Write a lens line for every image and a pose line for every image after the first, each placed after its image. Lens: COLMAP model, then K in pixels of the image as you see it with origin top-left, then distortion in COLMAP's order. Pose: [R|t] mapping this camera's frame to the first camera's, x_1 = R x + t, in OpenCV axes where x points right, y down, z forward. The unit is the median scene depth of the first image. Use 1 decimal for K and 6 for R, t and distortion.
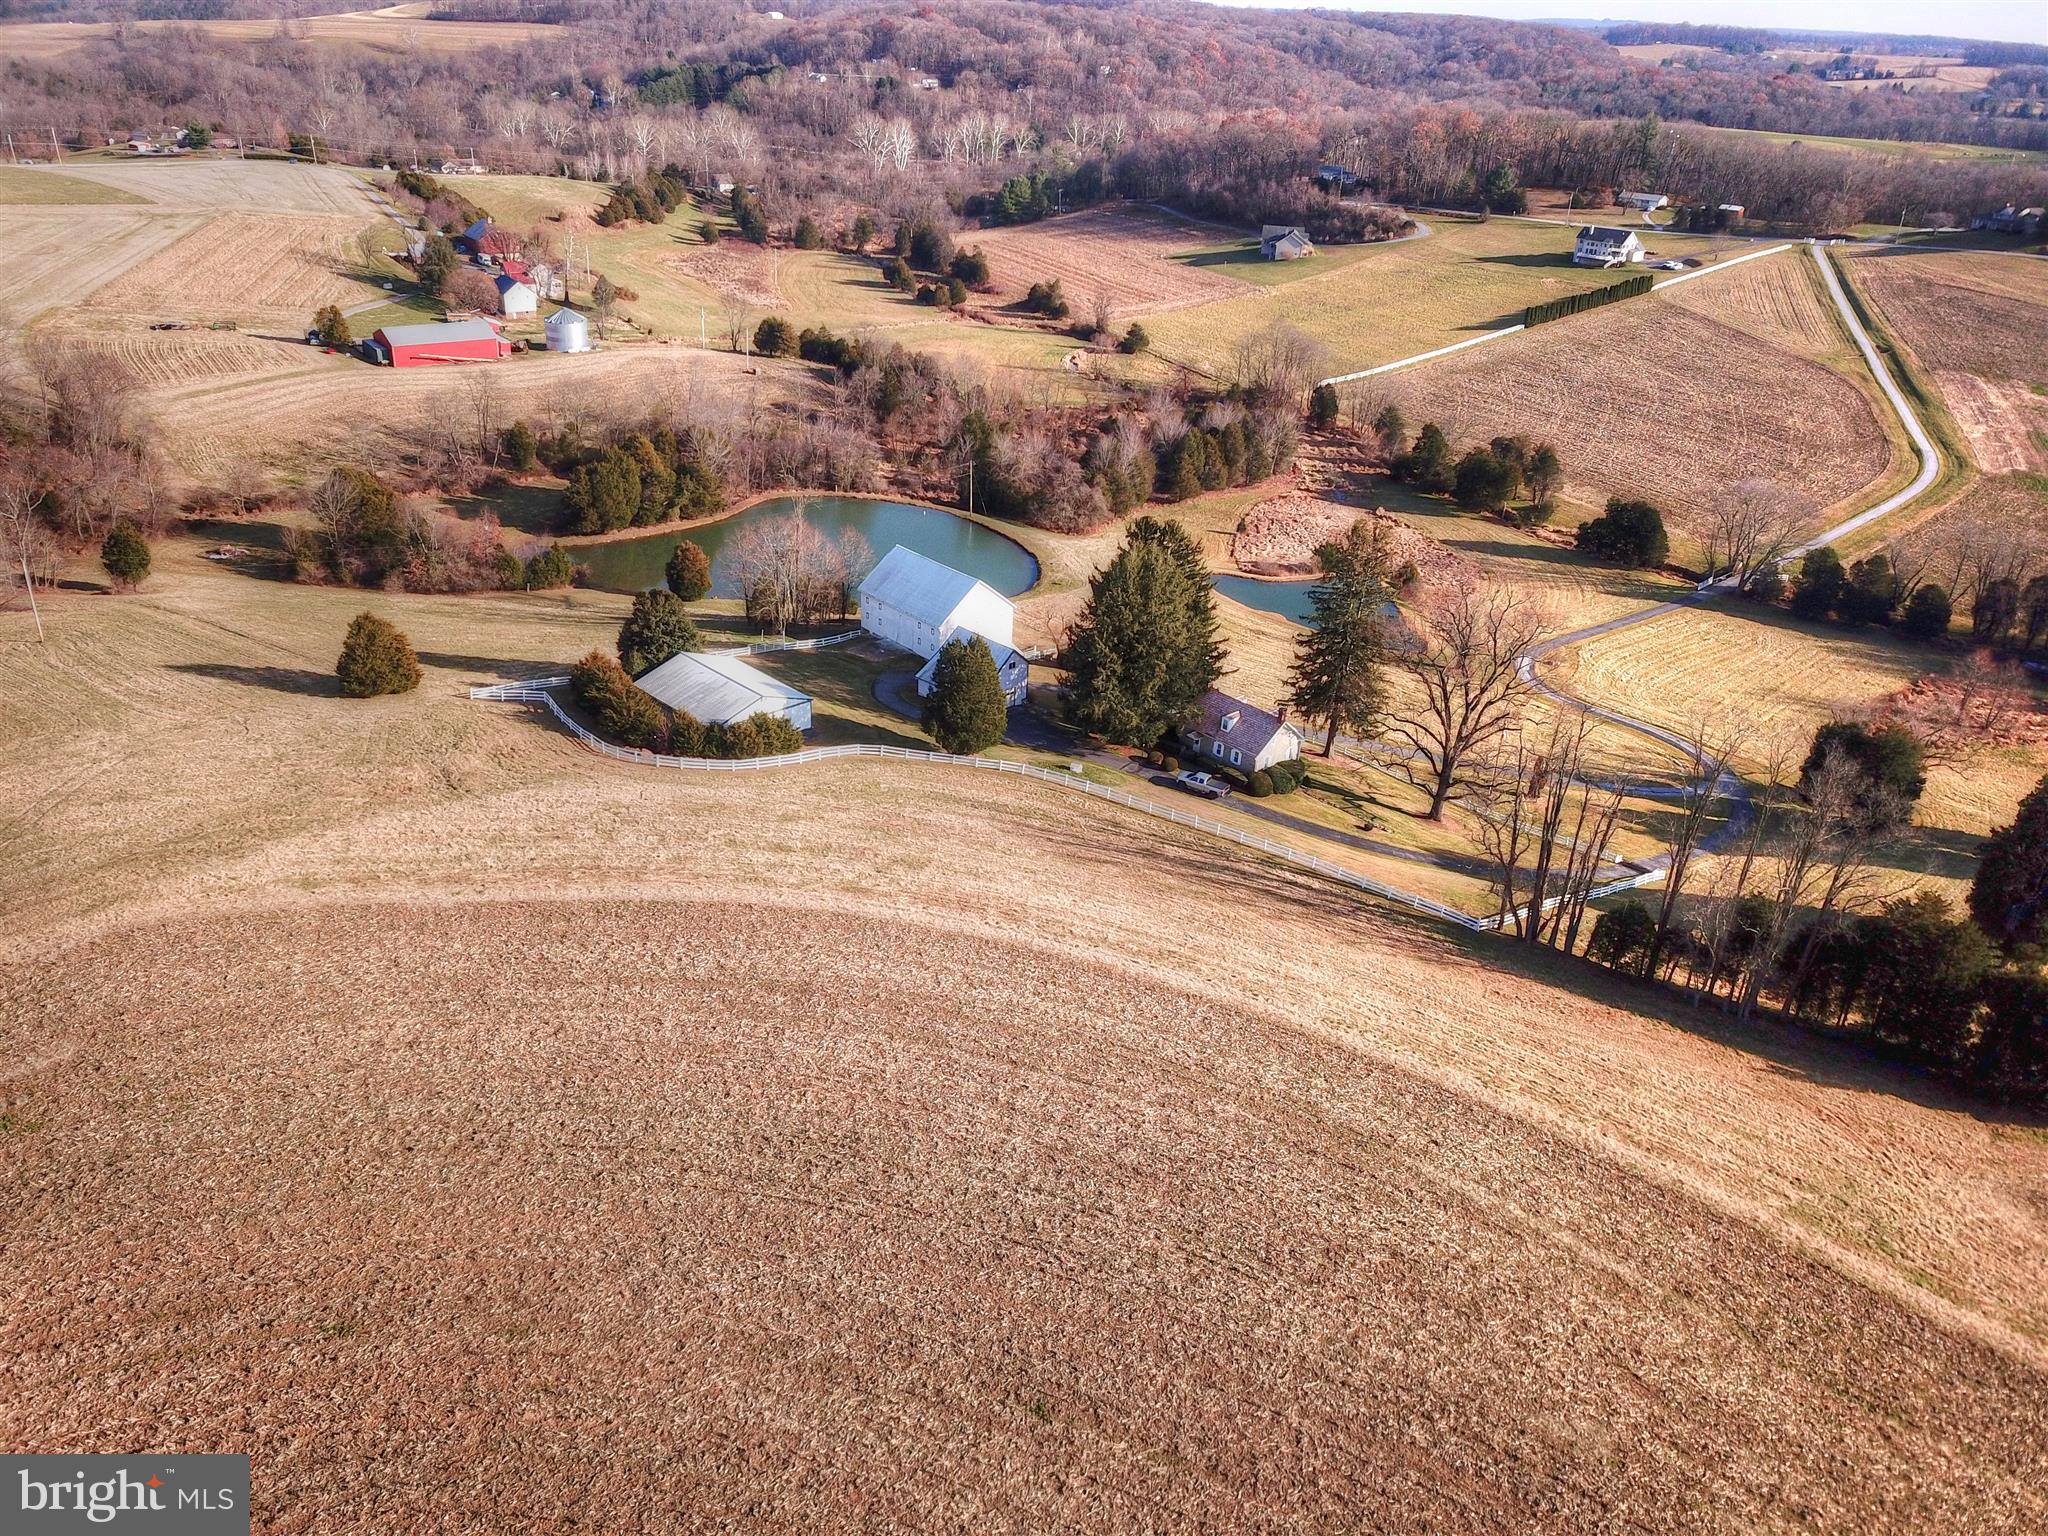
lens RADIAL K [[1557.4, 0, 1024.0], [0, 1557.4, 768.0], [0, 0, 1]] dist [0.034163, -0.028219]
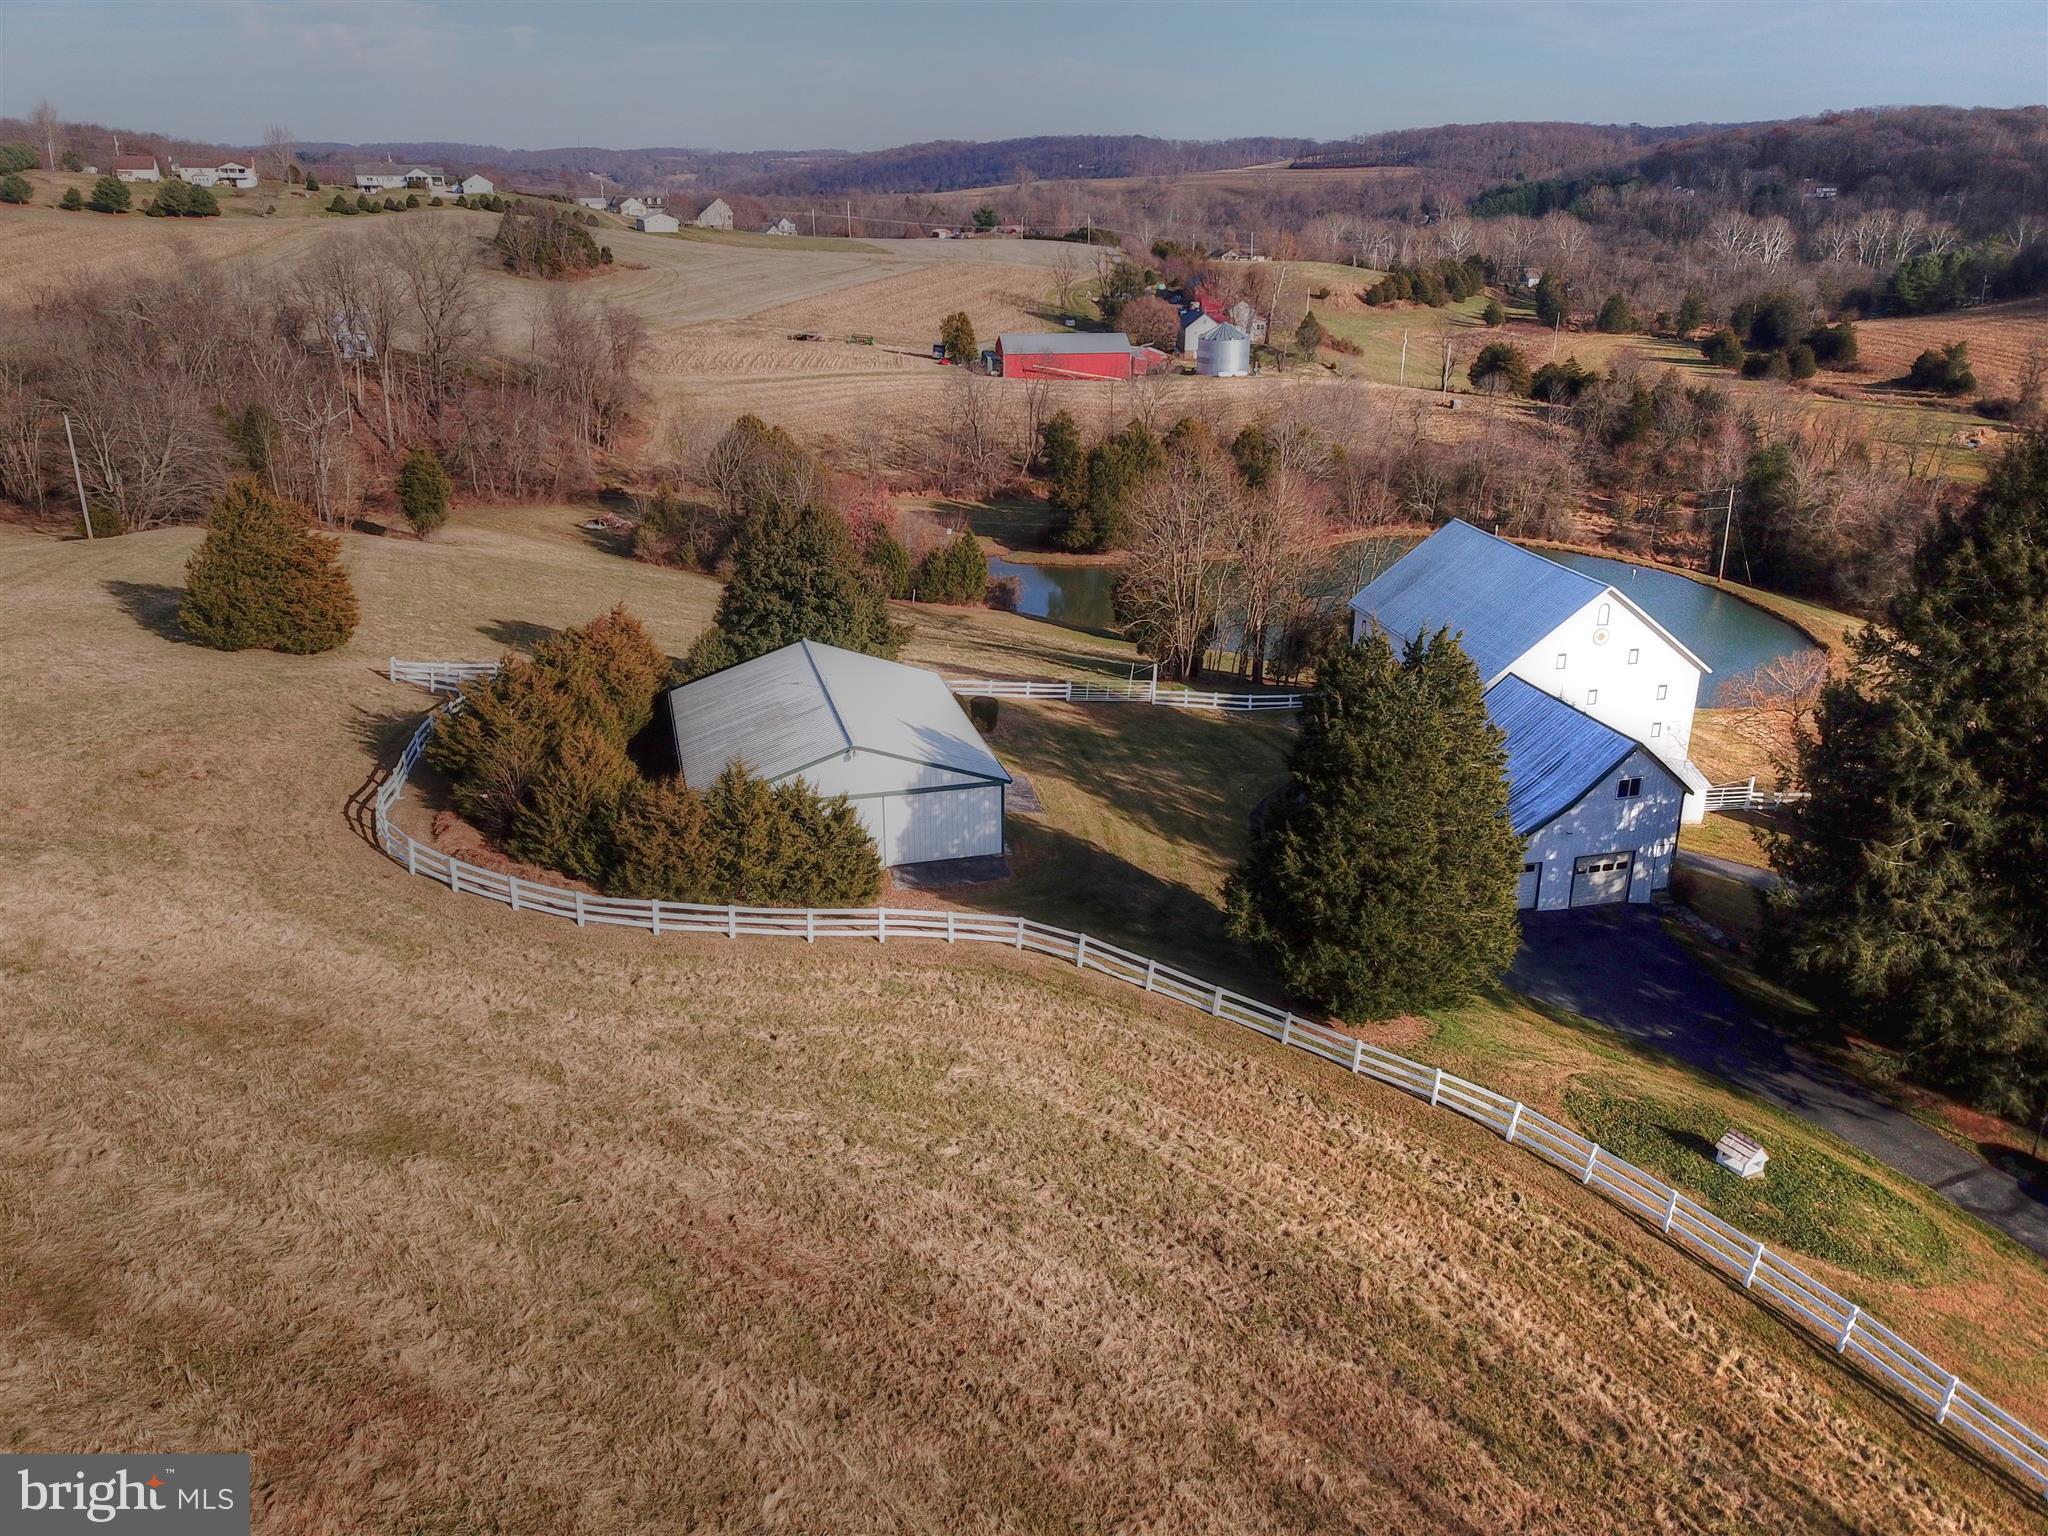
lens RADIAL K [[1557.4, 0, 1024.0], [0, 1557.4, 768.0], [0, 0, 1]] dist [0.034163, -0.028219]
pose [[0.870729, 0.133247, -0.473367, 0.014331], [-0.181262, 0.981778, -0.057061, -0.008957], [0.457138, 0.135488, 0.879015, 0.222911]]
